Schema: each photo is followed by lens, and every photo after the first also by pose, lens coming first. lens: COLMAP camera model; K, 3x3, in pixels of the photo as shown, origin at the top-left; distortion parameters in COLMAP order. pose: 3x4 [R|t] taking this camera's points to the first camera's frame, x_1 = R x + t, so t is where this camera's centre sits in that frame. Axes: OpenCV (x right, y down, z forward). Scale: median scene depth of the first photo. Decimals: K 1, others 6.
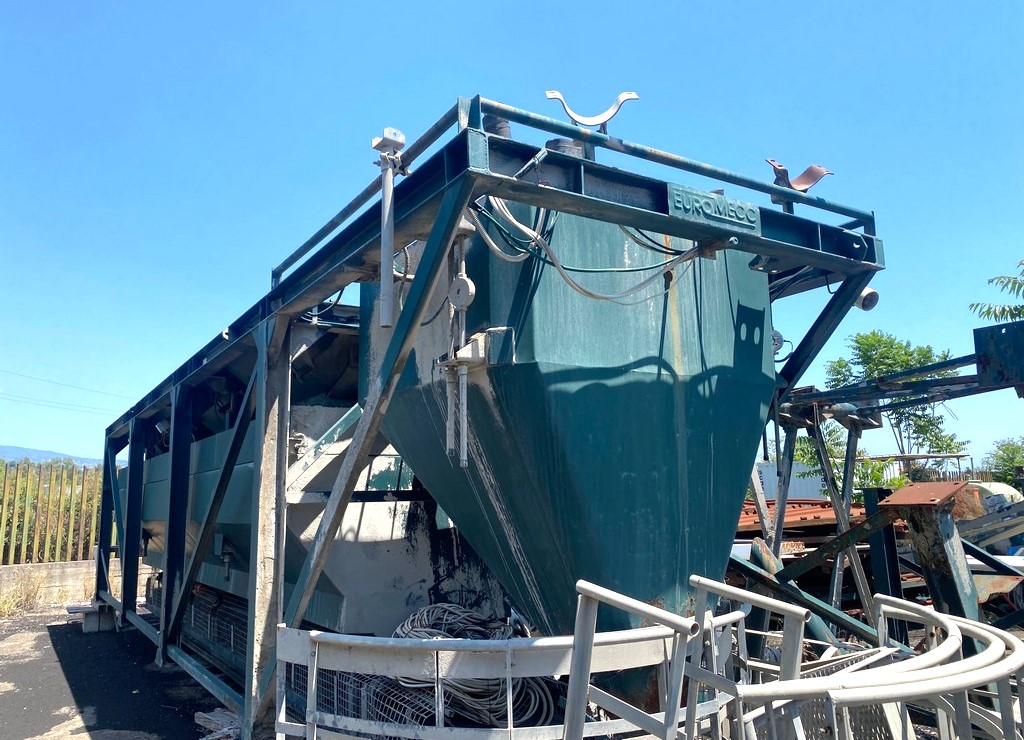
lens RADIAL K [[798.5, 0, 501.5], [0, 798.5, 335.7], [0, 0, 1]] dist [0.000377, -0.005400]
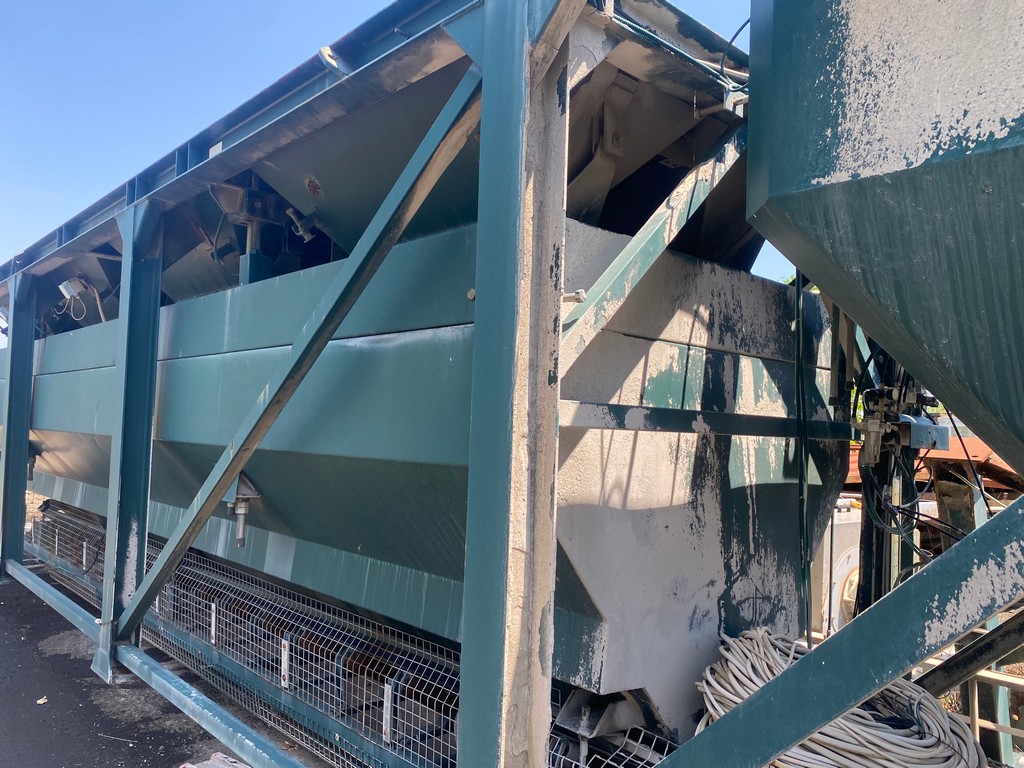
lens RADIAL K [[784.0, 0, 513.1], [0, 784.0, 384.5], [0, 0, 1]] dist [0.002658, -0.012246]
pose [[0.978386, 0.071116, 0.194172, -0.275232], [-0.098613, 0.985812, 0.135829, 0.098594], [-0.181757, -0.152041, 0.971518, 0.442268]]
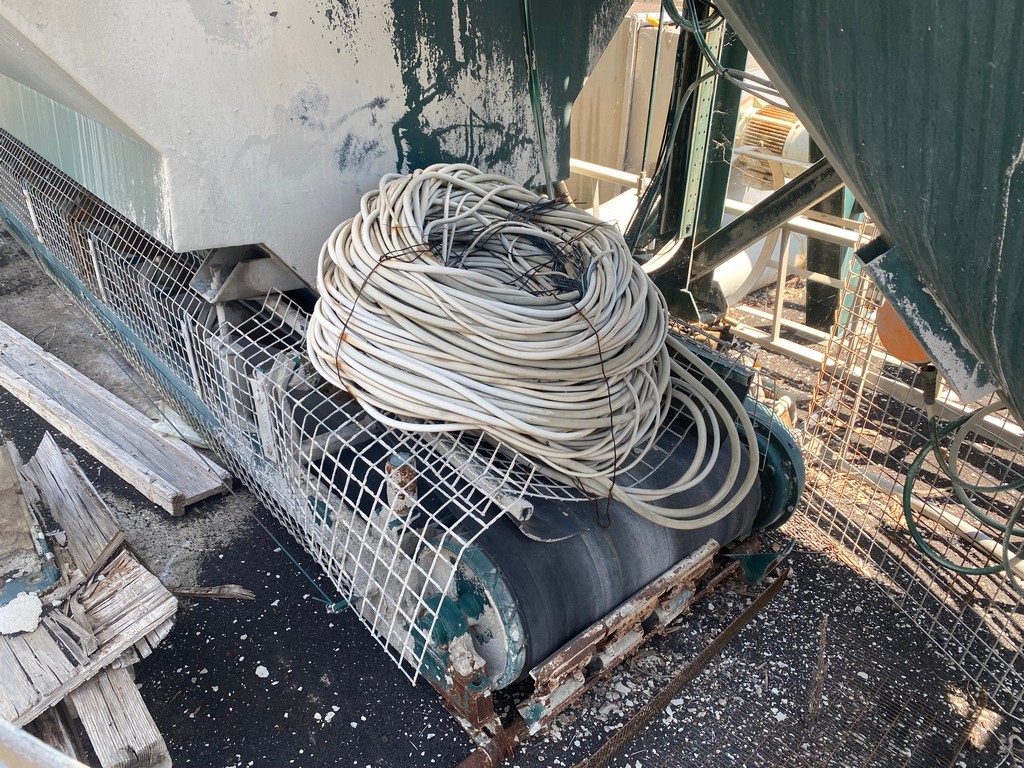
lens RADIAL K [[784.0, 0, 503.9], [0, 784.0, 387.0], [0, 0, 1]] dist [0.002658, -0.012246]
pose [[0.988441, -0.037867, 0.146803, -0.081002], [-0.065427, 0.766958, 0.638353, 0.139315], [-0.136764, -0.640579, 0.755615, 0.513304]]
